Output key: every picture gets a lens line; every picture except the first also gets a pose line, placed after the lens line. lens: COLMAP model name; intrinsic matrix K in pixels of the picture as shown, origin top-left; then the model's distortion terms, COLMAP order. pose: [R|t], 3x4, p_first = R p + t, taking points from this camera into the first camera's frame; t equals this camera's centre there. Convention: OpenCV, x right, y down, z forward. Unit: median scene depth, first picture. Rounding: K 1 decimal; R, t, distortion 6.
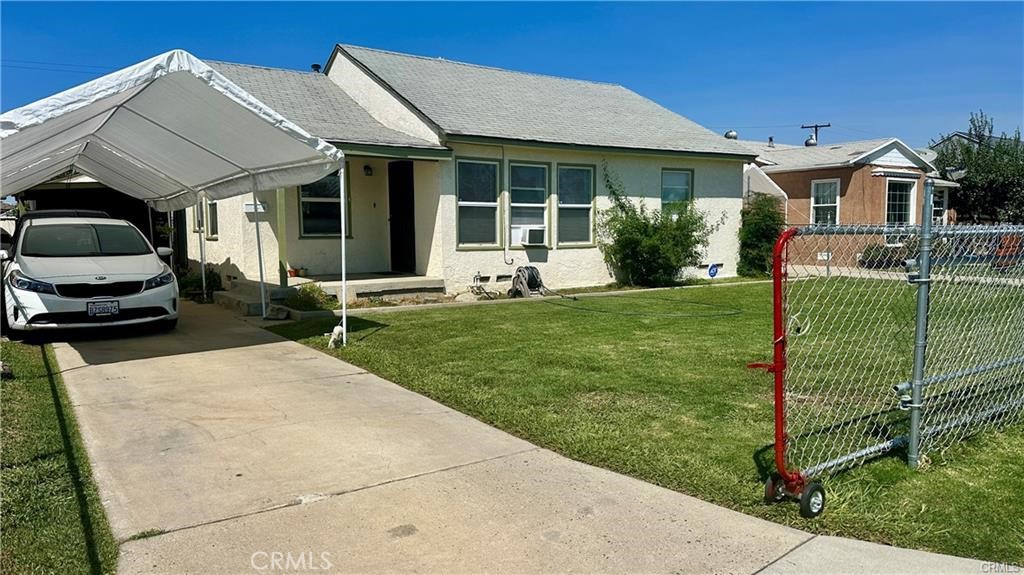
lens RADIAL K [[720.3, 0, 509.8], [0, 720.3, 308.1], [0, 0, 1]] dist [0.073711, -0.088682]
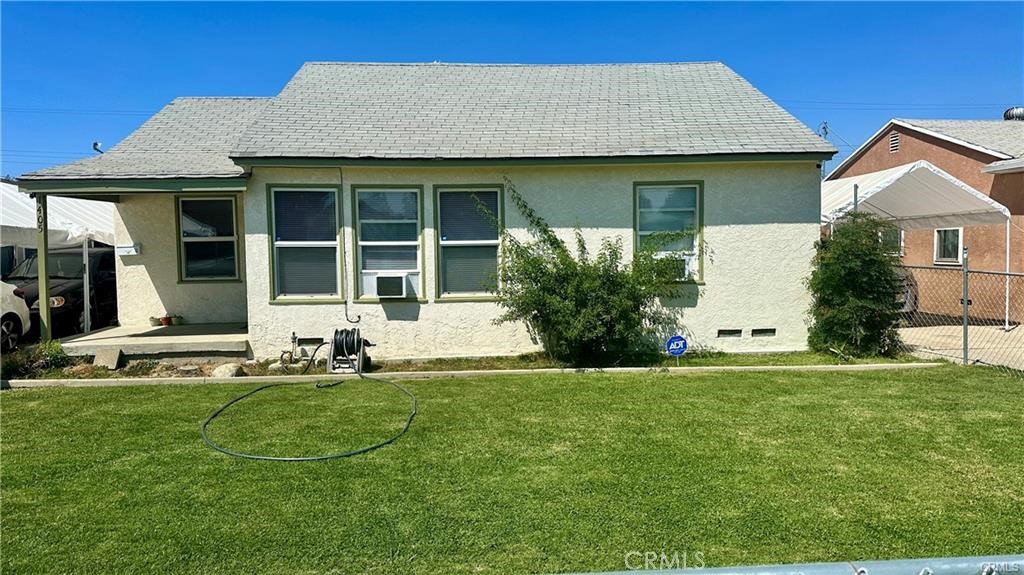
lens RADIAL K [[720.3, 0, 513.6], [0, 720.3, 286.2], [0, 0, 1]] dist [0.073711, -0.088682]
pose [[0.856475, 0.026896, -0.515487, 0.509426], [-0.050517, 0.998215, -0.031849, -0.080440], [0.513711, 0.053319, 0.856305, 0.426018]]
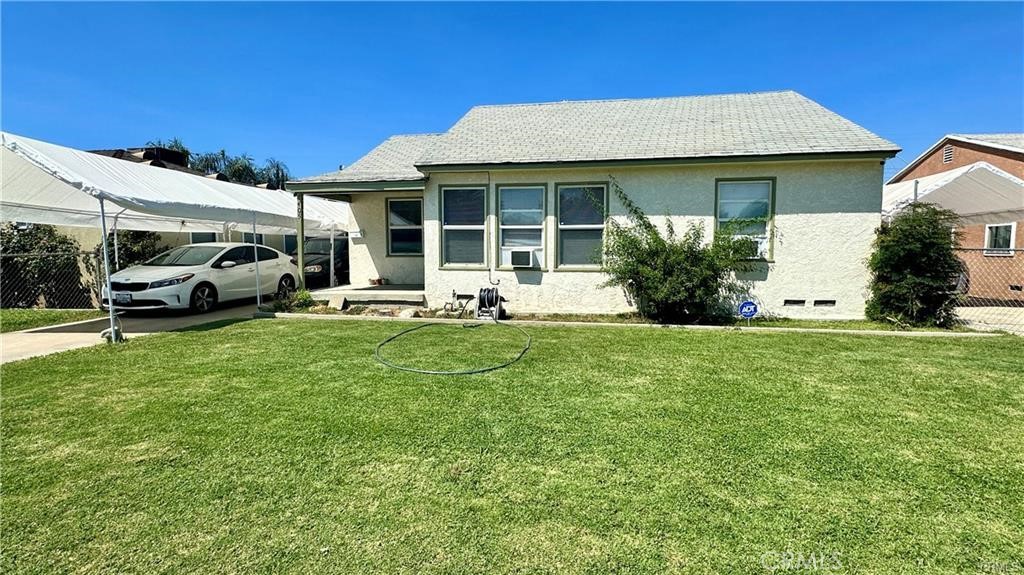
lens RADIAL K [[493.1, 0, 508.6], [0, 493.1, 287.2], [0, 0, 1]] dist [-0.018152, 0.008481]
pose [[0.714560, 0.062598, -0.696767, 0.487538], [-0.082049, 0.996614, 0.005392, -0.060463], [0.694745, 0.053317, 0.717277, 0.490930]]
